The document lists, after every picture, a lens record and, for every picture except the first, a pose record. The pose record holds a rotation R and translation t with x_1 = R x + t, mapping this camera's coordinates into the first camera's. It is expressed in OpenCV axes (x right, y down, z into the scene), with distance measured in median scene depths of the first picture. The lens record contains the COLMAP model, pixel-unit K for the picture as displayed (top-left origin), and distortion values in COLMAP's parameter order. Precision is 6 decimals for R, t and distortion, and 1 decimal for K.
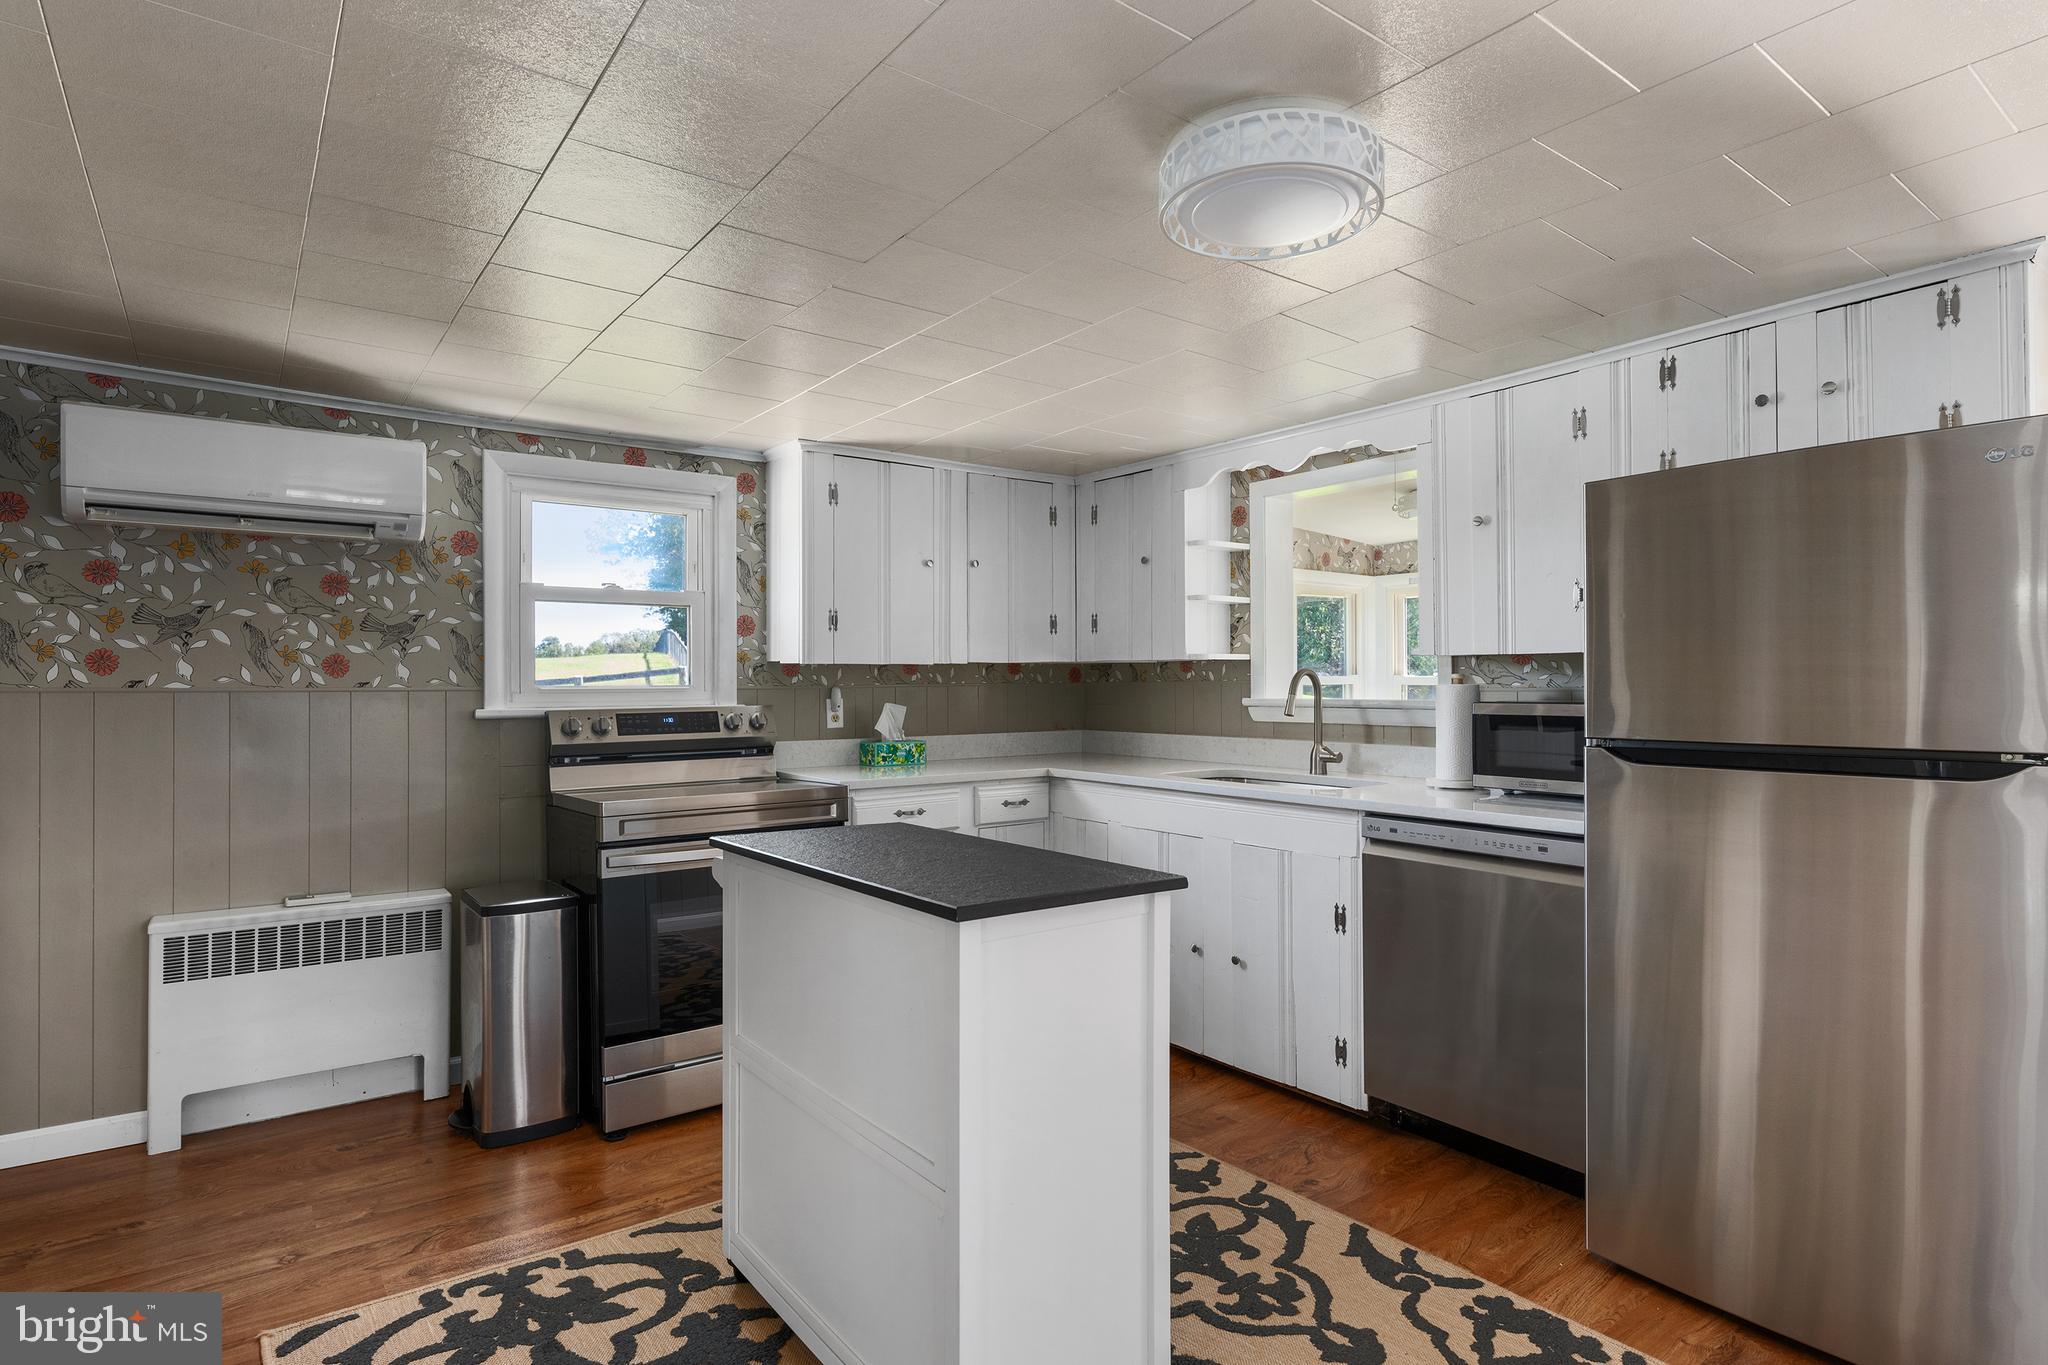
lens RADIAL K [[1074.9, 0, 1036.7], [0, 1074.9, 671.1], [0, 0, 1]] dist [0.001485, 0.000000]
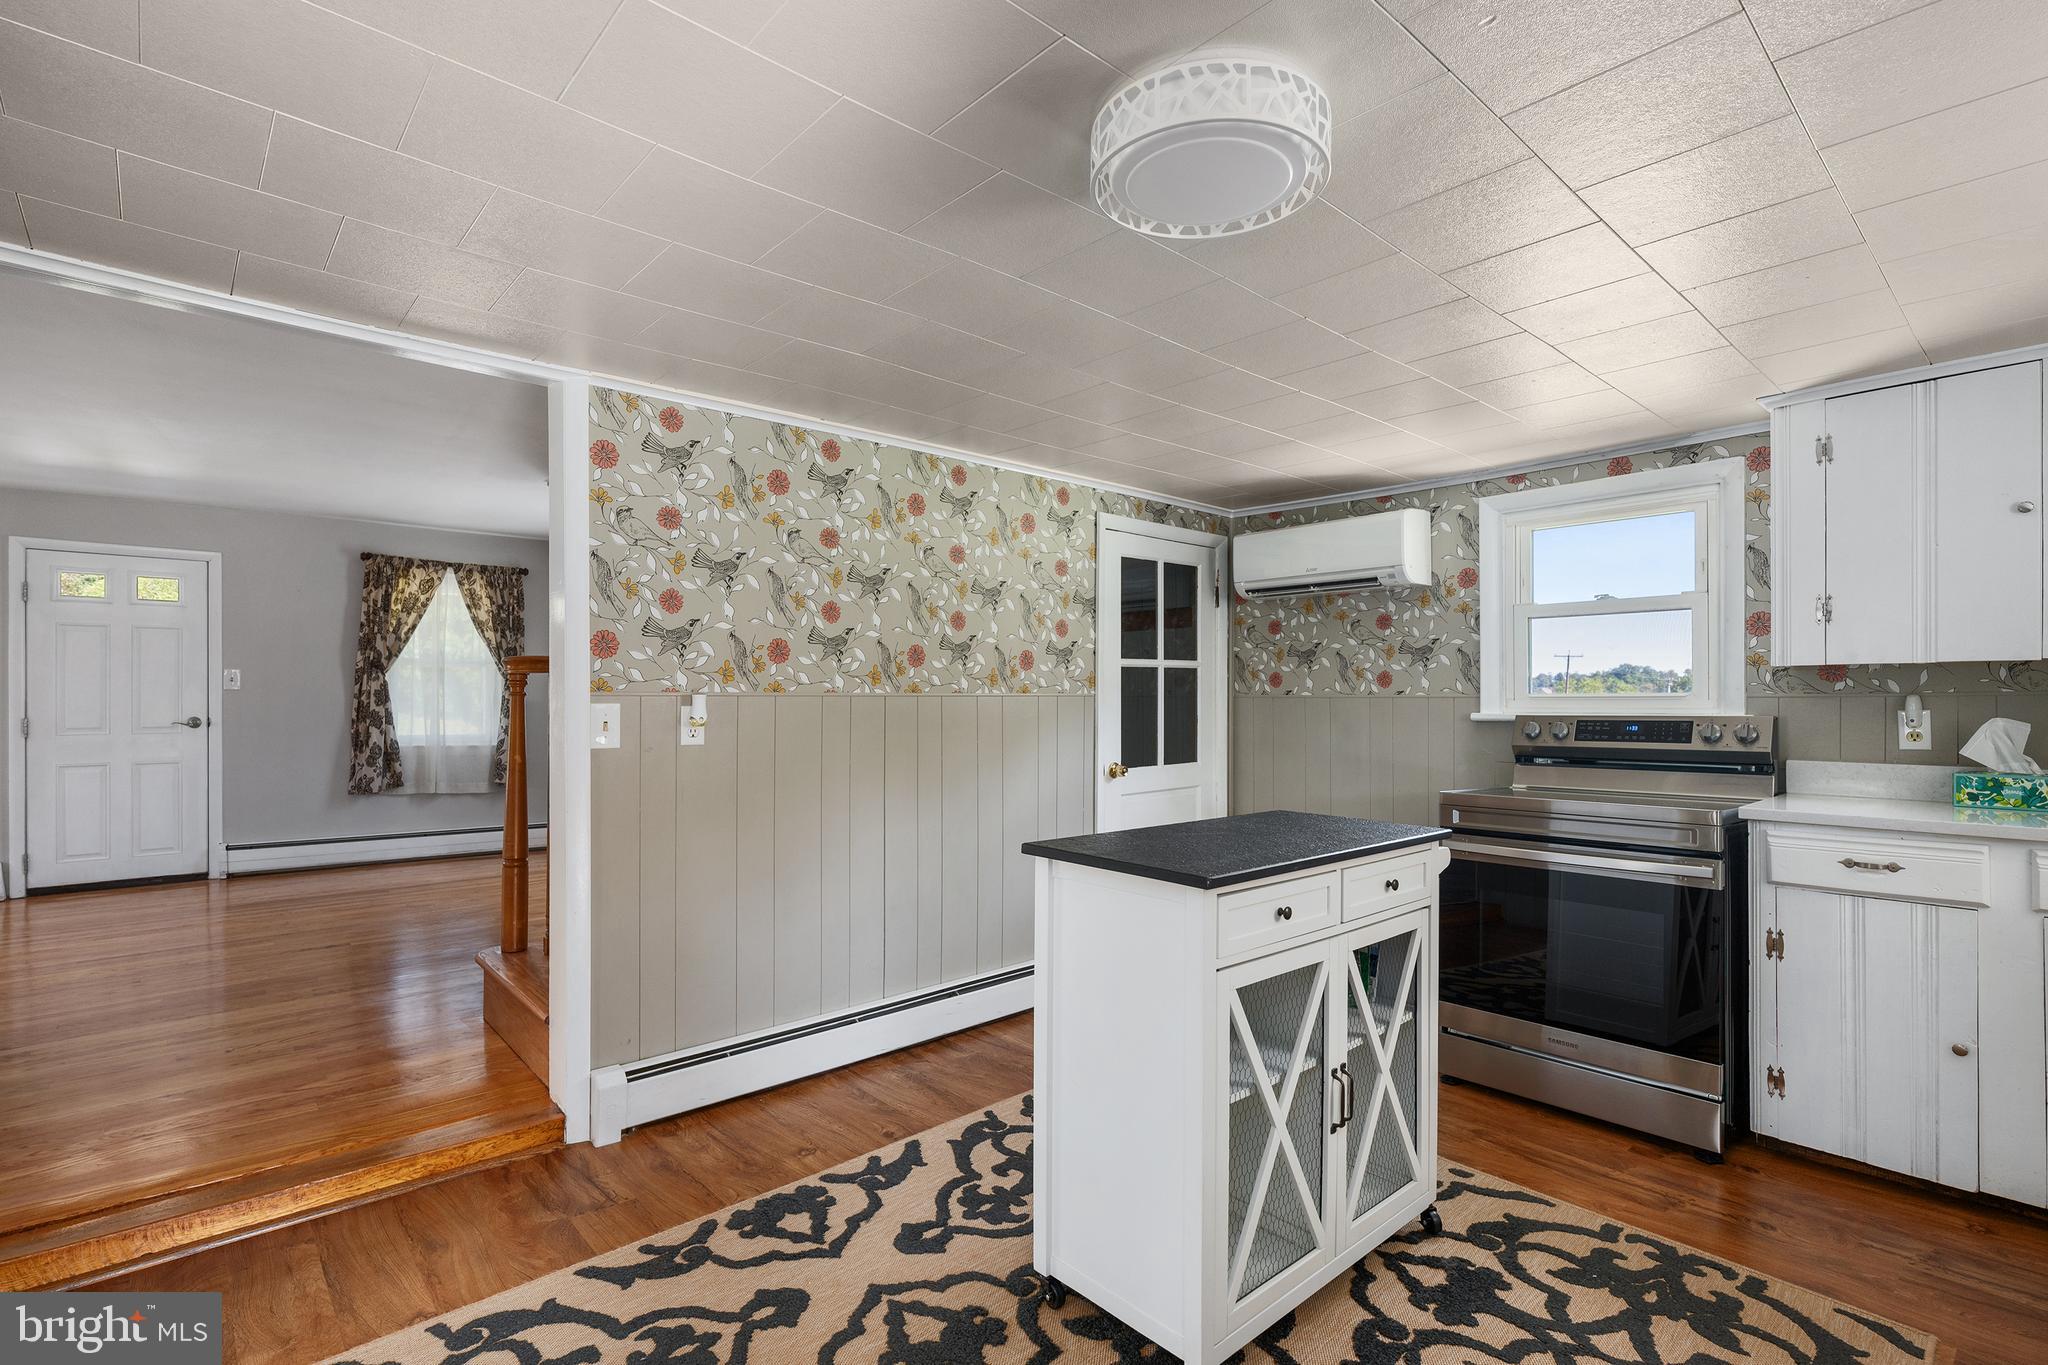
lens RADIAL K [[960.2, 0, 1017.6], [0, 960.2, 703.6], [0, 0, 1]] dist [-0.001464, -0.000190]
pose [[0.074549, 0.009302, -0.997174, 0.505590], [0.013473, 0.999856, 0.010335, 0.006522], [0.997126, -0.014205, 0.074413, 0.382895]]
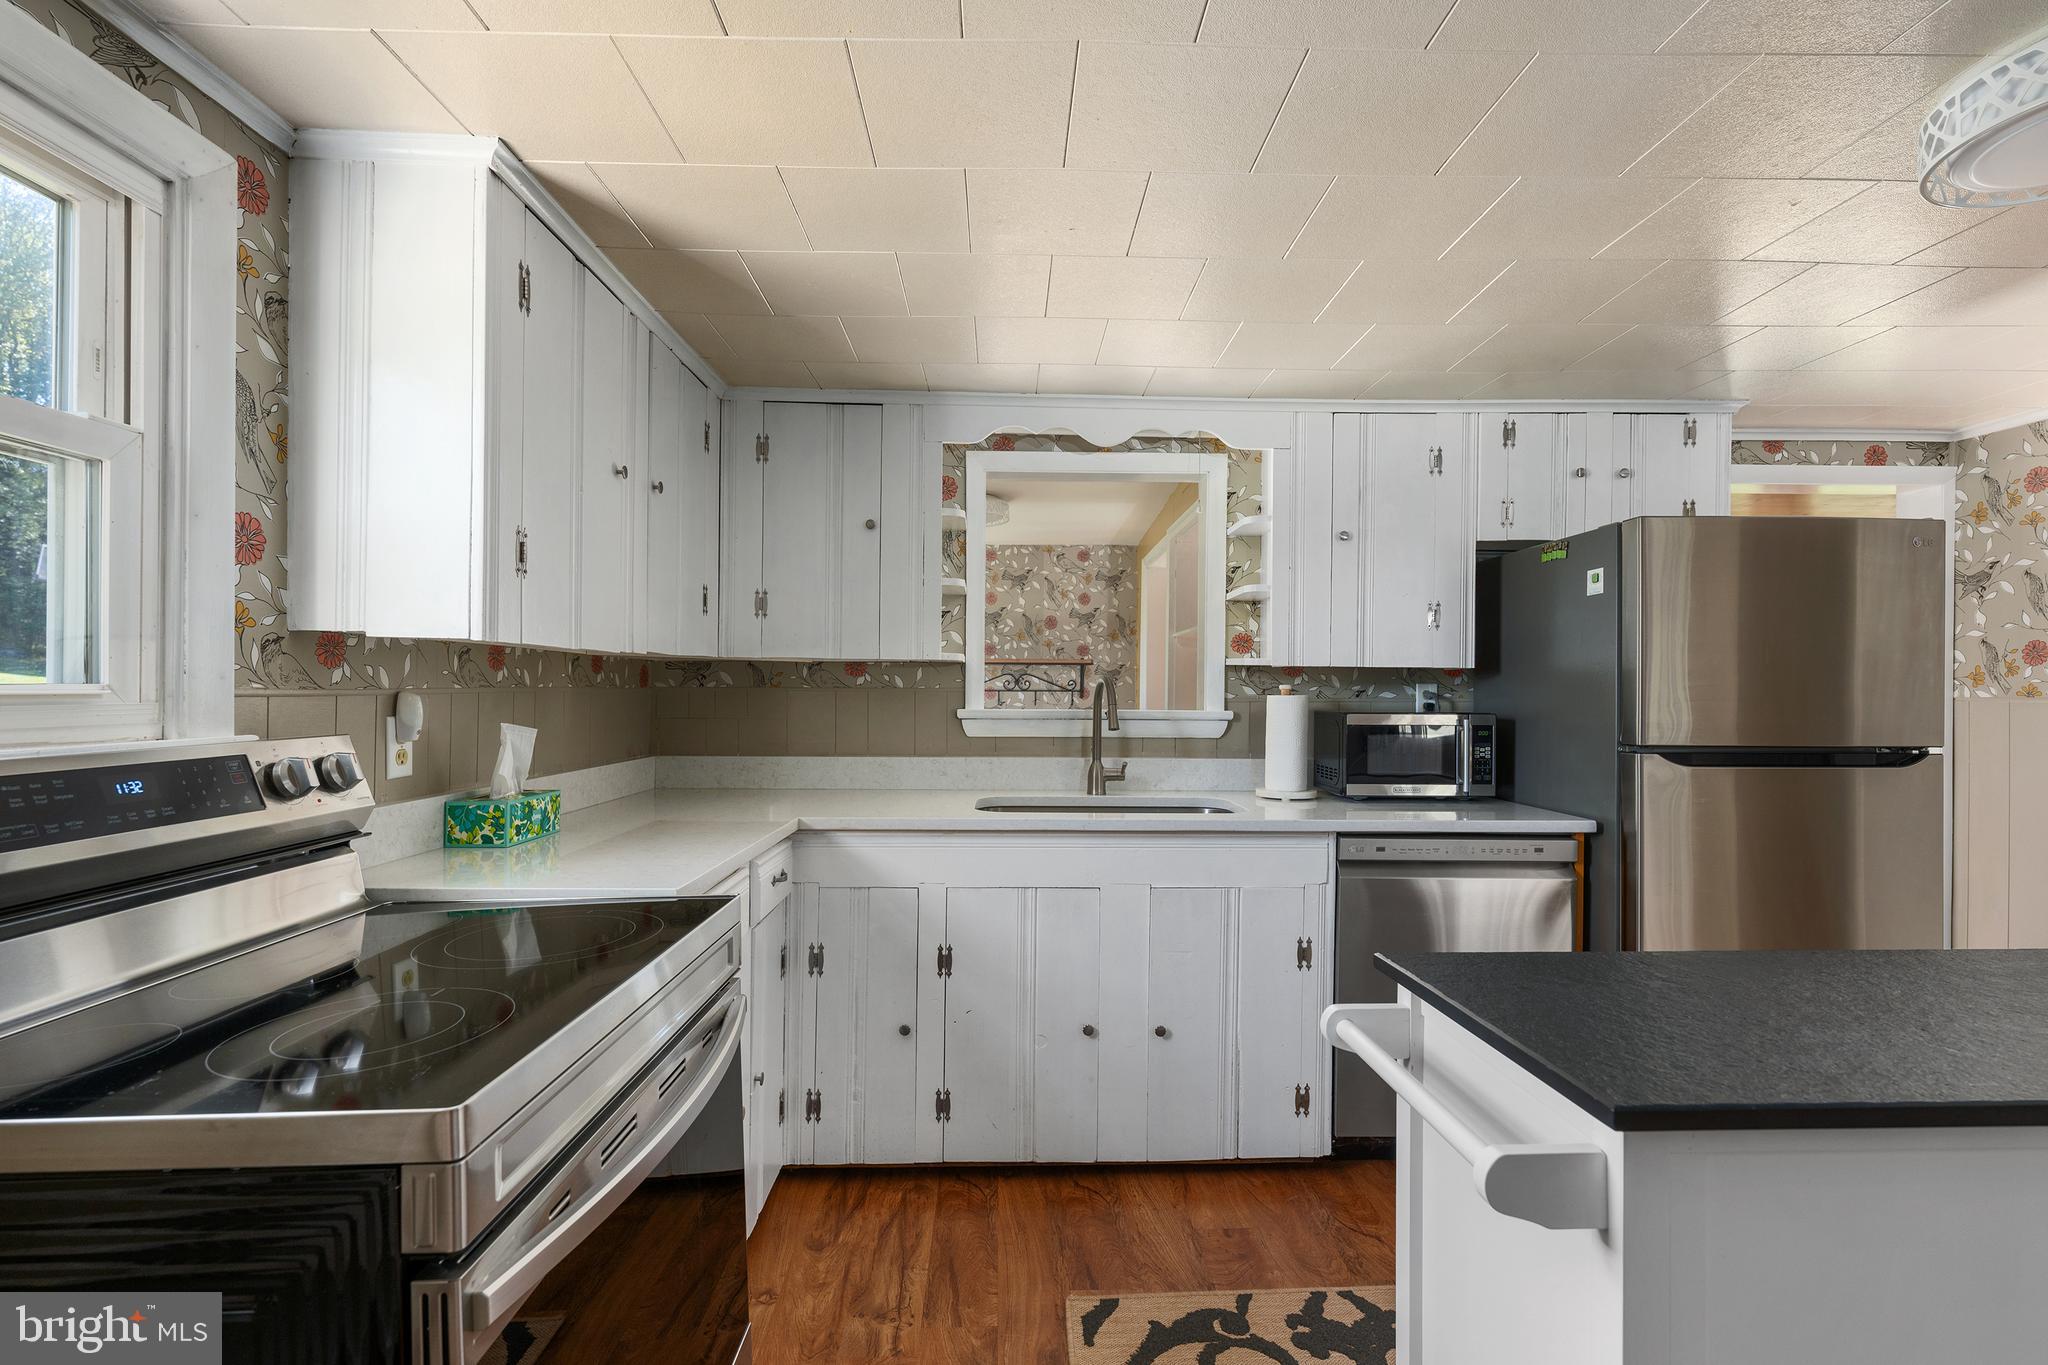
lens RADIAL K [[960.2, 0, 1022.9], [0, 960.2, 692.6], [0, 0, 1]] dist [-0.001464, -0.000190]
pose [[0.584433, 0.006665, 0.811415, -0.435977], [-0.019119, 0.999802, 0.005559, 0.008533], [-0.811217, -0.018762, 0.584444, 0.613987]]
